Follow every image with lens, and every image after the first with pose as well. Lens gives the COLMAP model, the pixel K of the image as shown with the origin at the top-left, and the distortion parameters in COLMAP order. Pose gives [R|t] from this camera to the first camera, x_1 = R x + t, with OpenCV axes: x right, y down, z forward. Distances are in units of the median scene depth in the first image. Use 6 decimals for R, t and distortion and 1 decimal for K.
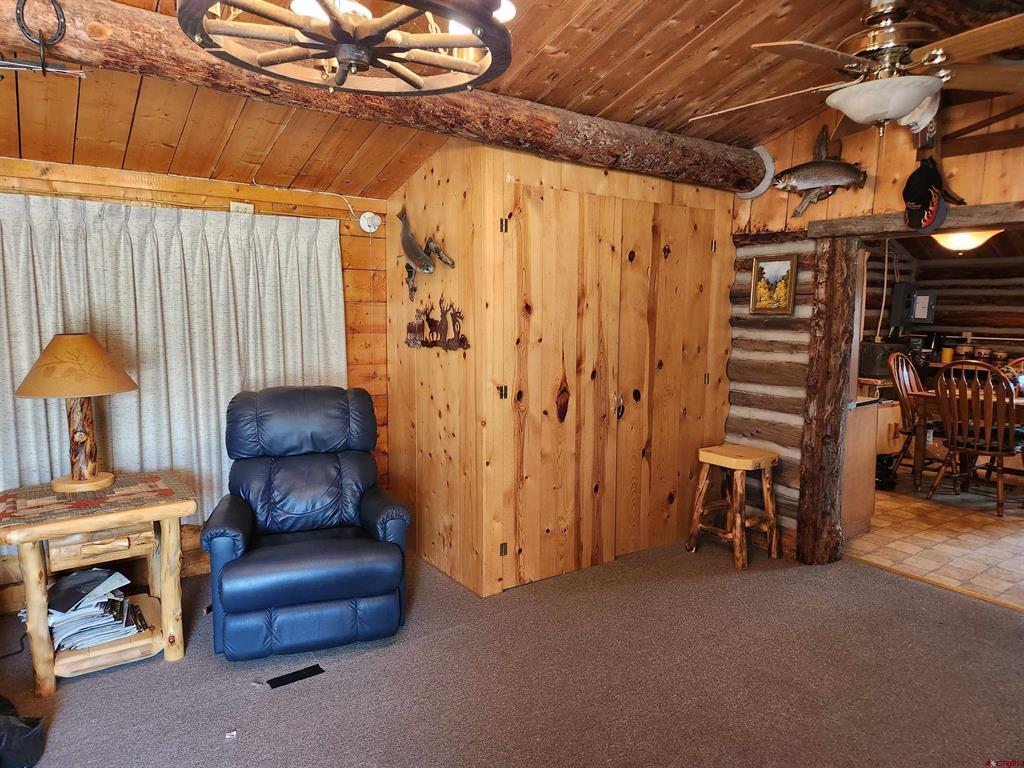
lens RADIAL K [[685.1, 0, 500.9], [0, 685.1, 389.6], [0, 0, 1]] dist [0.075841, -0.061873]
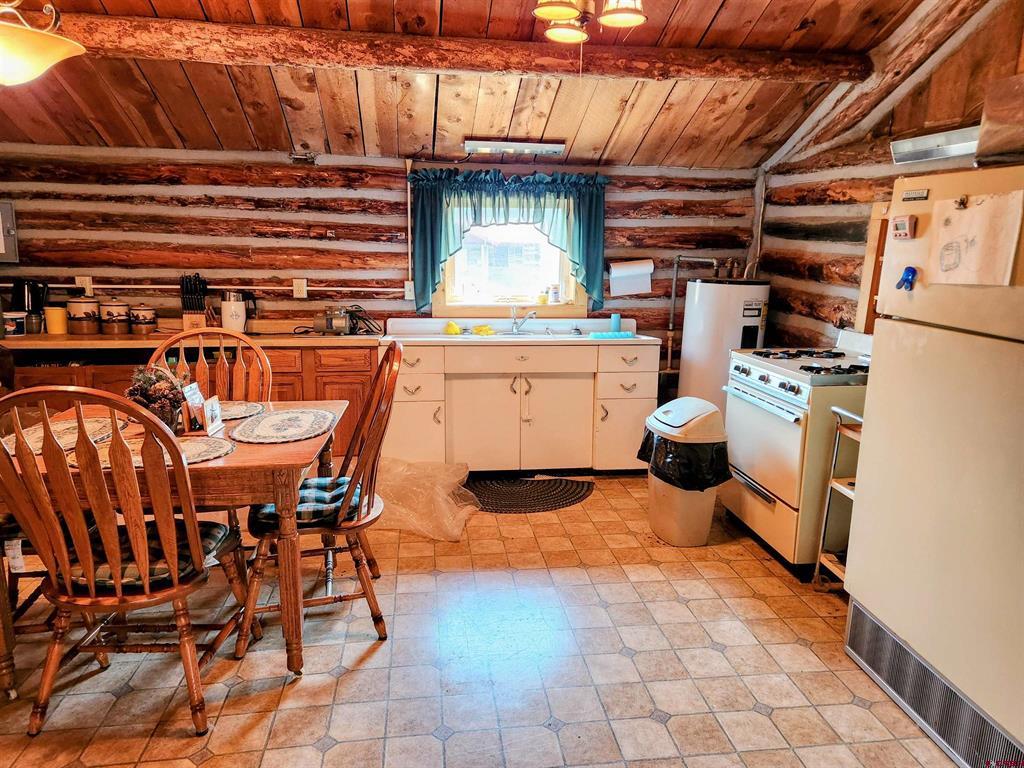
lens RADIAL K [[685.1, 0, 514.2], [0, 685.1, 390.5], [0, 0, 1]] dist [0.075841, -0.061873]
pose [[0.458154, -0.191161, 0.868074, 0.313996], [0.095478, 0.981534, 0.165755, -0.052457], [-0.883730, 0.006941, 0.467945, 0.420421]]
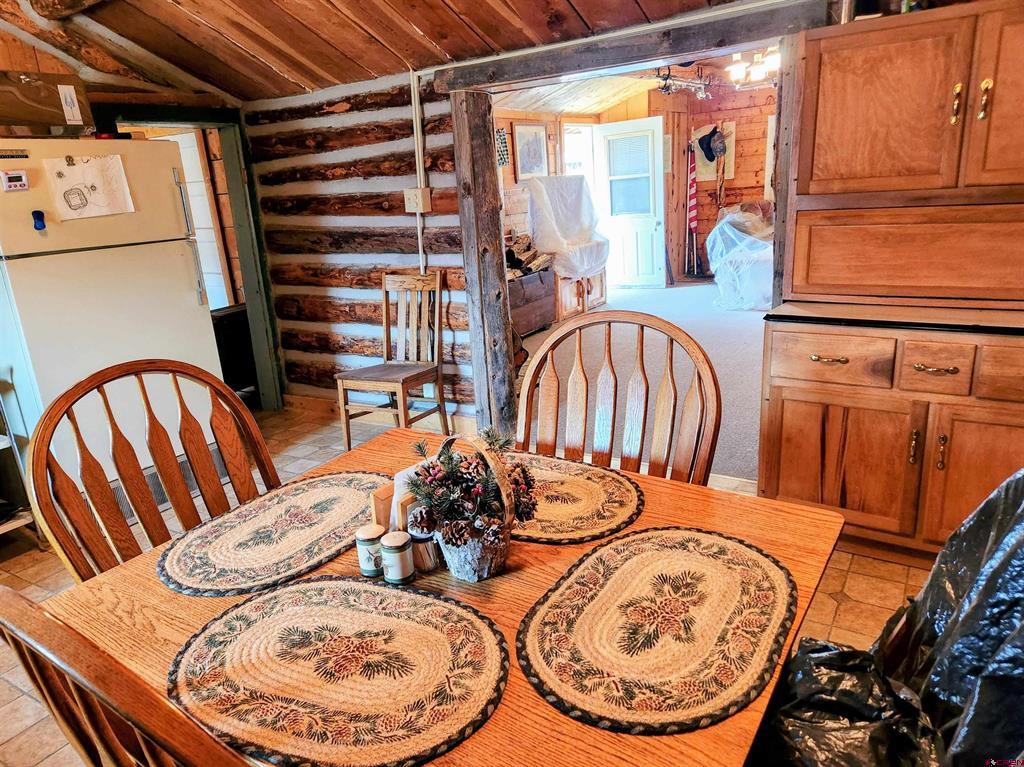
lens RADIAL K [[685.1, 0, 513.8], [0, 685.1, 375.6], [0, 0, 1]] dist [0.075841, -0.061873]
pose [[-0.920920, 0.161806, -0.354577, 1.093619], [0.009468, 0.918771, 0.394678, -0.211065], [0.389636, 0.360110, -0.847646, 1.784369]]
